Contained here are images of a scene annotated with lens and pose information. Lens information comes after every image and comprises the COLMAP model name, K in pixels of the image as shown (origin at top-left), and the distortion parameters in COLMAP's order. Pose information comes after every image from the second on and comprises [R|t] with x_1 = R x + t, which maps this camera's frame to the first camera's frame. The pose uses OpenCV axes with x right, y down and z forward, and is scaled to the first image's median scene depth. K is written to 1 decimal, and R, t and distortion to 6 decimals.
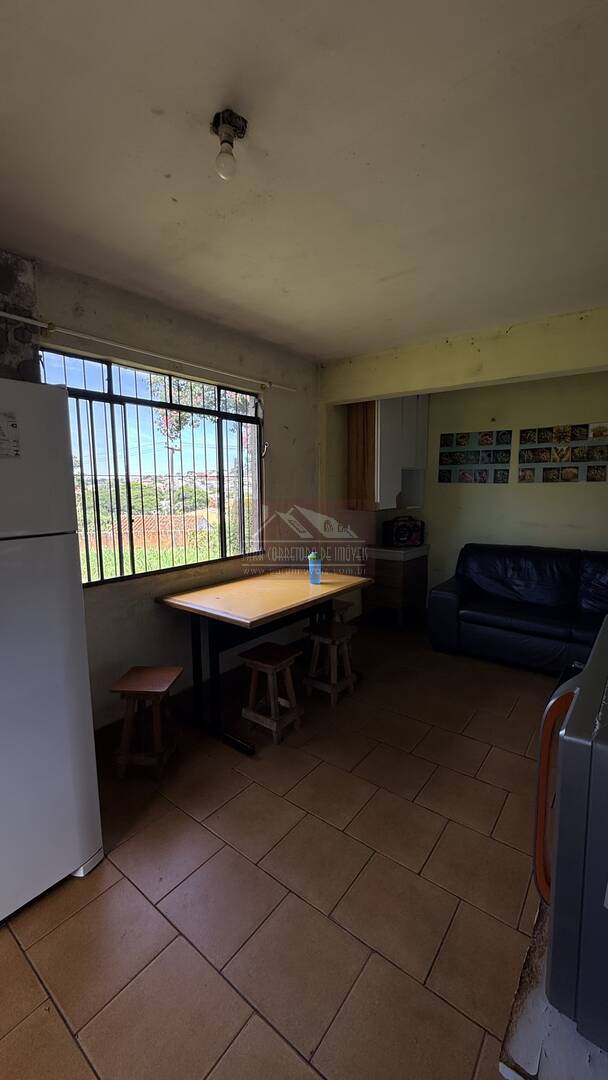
lens RADIAL K [[437.9, 0, 302.5], [0, 437.9, 539.5], [0, 0, 1]] dist [-0.000233, -0.000048]
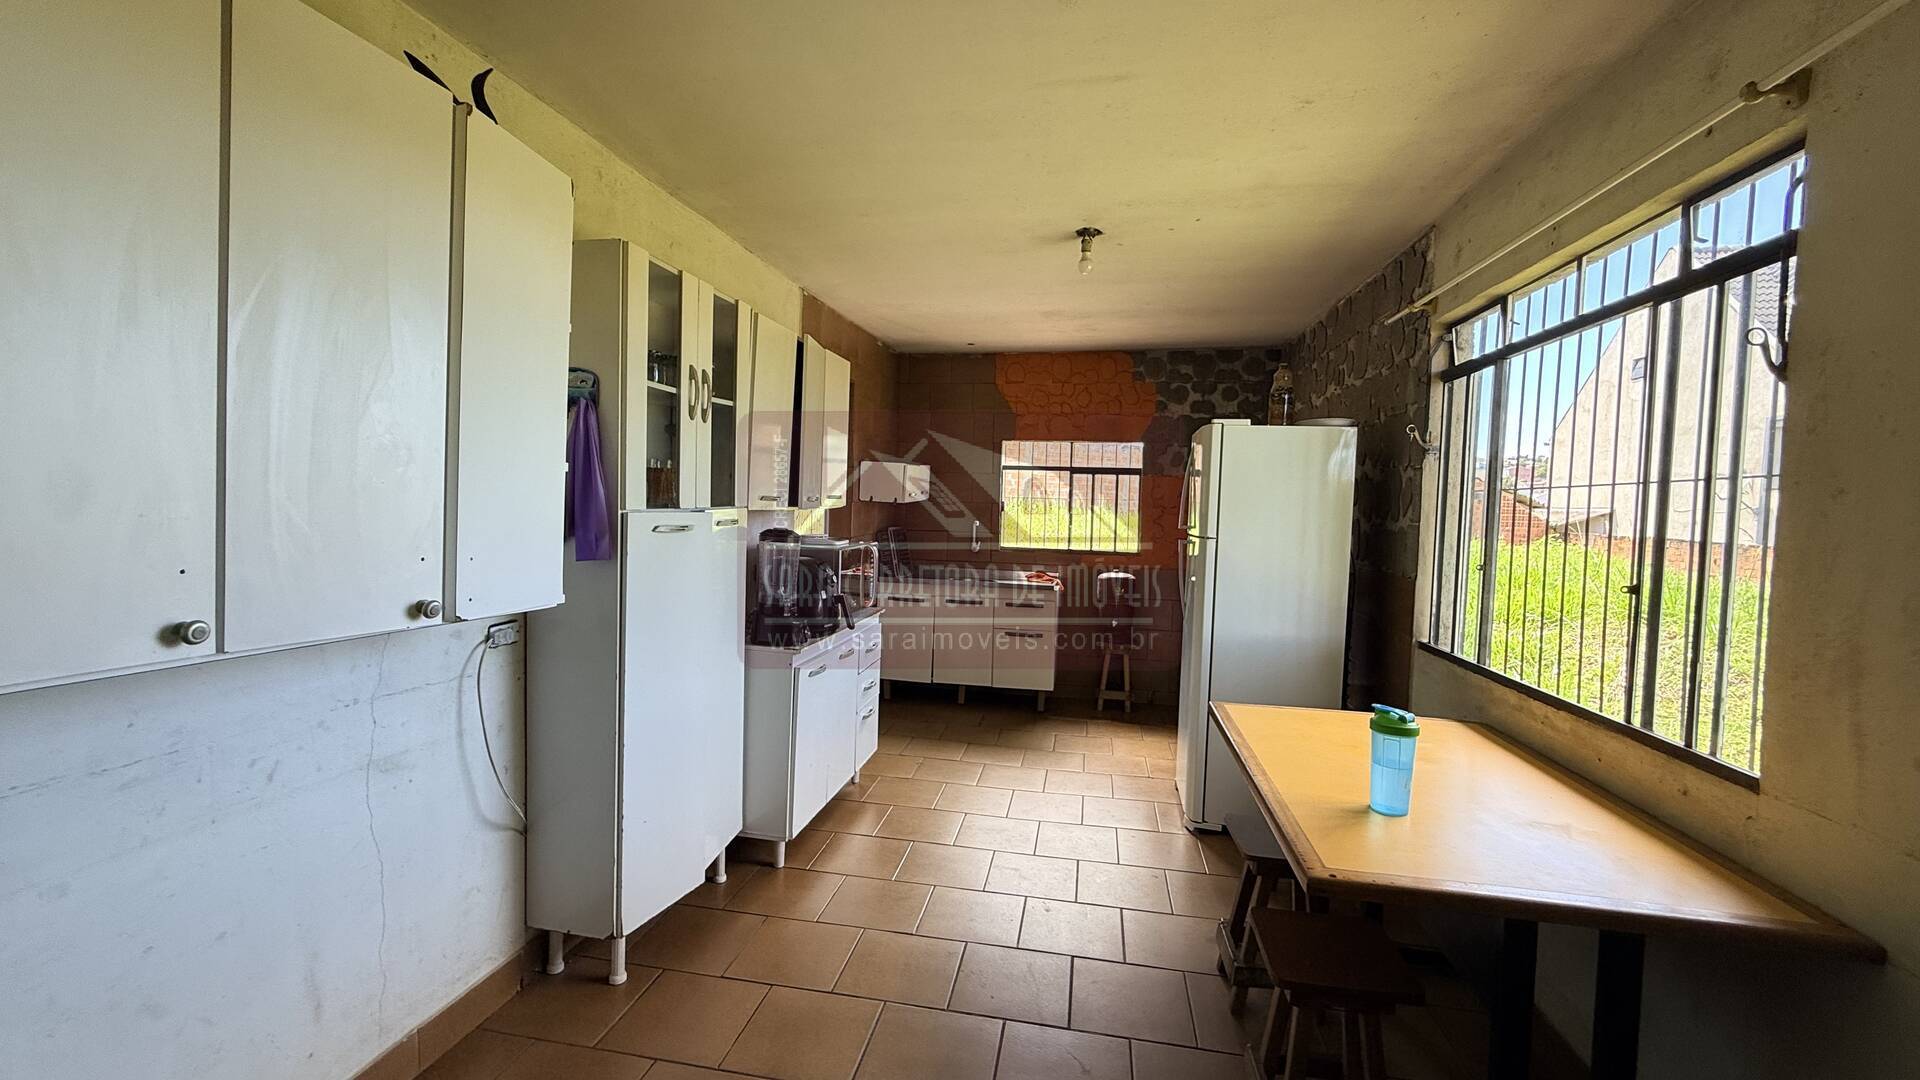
lens RADIAL K [[778.5, 0, 953.7], [0, 778.5, 539.7], [0, 0, 1]] dist [-0.000233, -0.000048]
pose [[-0.881945, 0.007326, -0.471296, 0.587037], [-0.072952, 0.985709, 0.151839, -0.158638], [0.465673, 0.168296, -0.868807, 1.352759]]
